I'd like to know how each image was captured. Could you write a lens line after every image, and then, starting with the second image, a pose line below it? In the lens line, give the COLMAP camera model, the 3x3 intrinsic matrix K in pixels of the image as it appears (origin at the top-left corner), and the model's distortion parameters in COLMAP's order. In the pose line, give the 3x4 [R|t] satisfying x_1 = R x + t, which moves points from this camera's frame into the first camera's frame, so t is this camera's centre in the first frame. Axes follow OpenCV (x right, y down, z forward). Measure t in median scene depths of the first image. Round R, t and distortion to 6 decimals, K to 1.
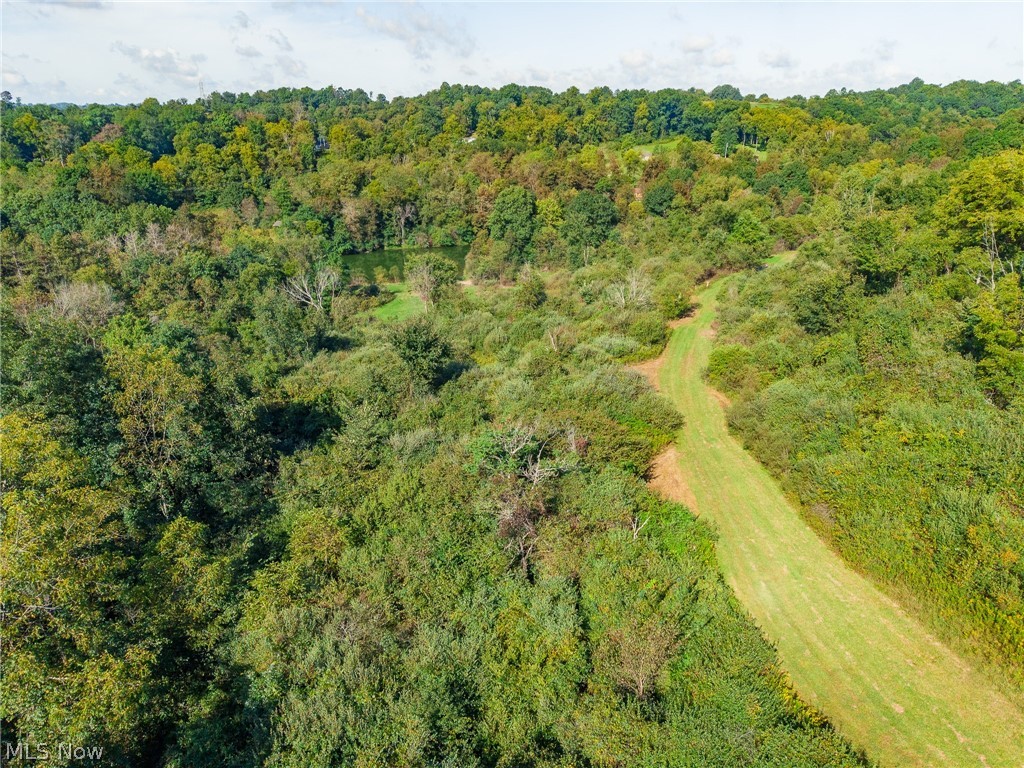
lens RADIAL K [[698.2, 0, 511.7], [0, 698.2, 380.5], [0, 0, 1]] dist [0.010887, -0.012566]
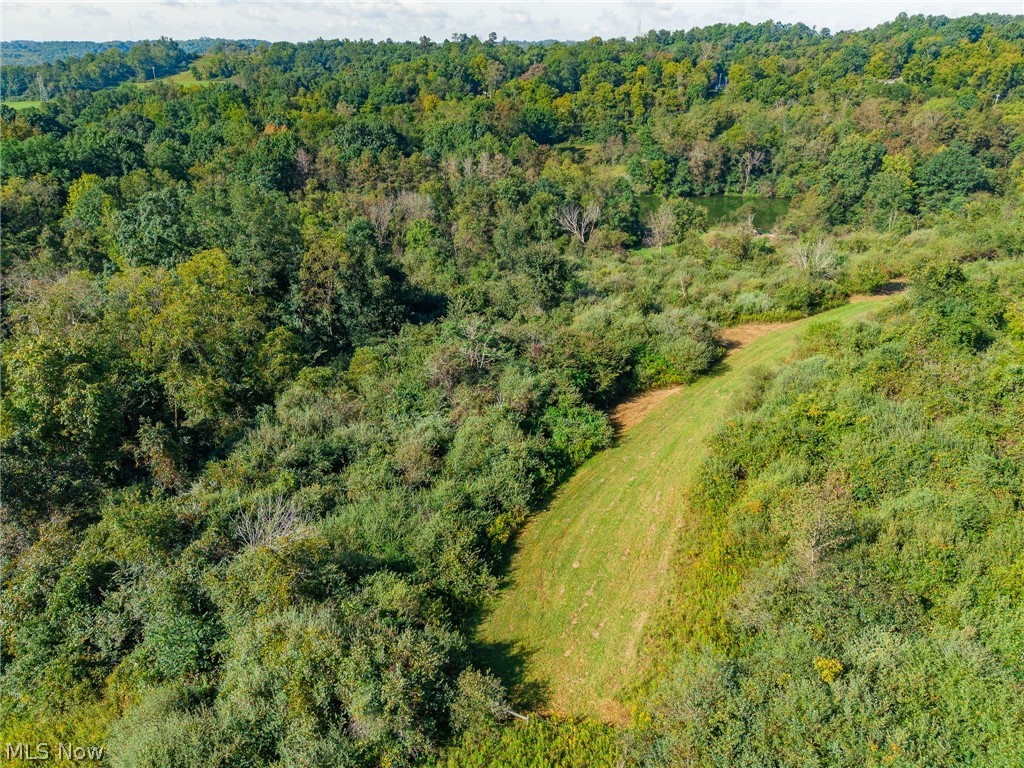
lens RADIAL K [[698.2, 0, 511.3], [0, 698.2, 385.8], [0, 0, 1]] dist [0.010887, -0.012566]
pose [[0.828188, 0.238838, -0.507011, 0.139412], [-0.194369, 0.970905, 0.139869, -0.001639], [0.525666, -0.017291, 0.850515, -0.023949]]
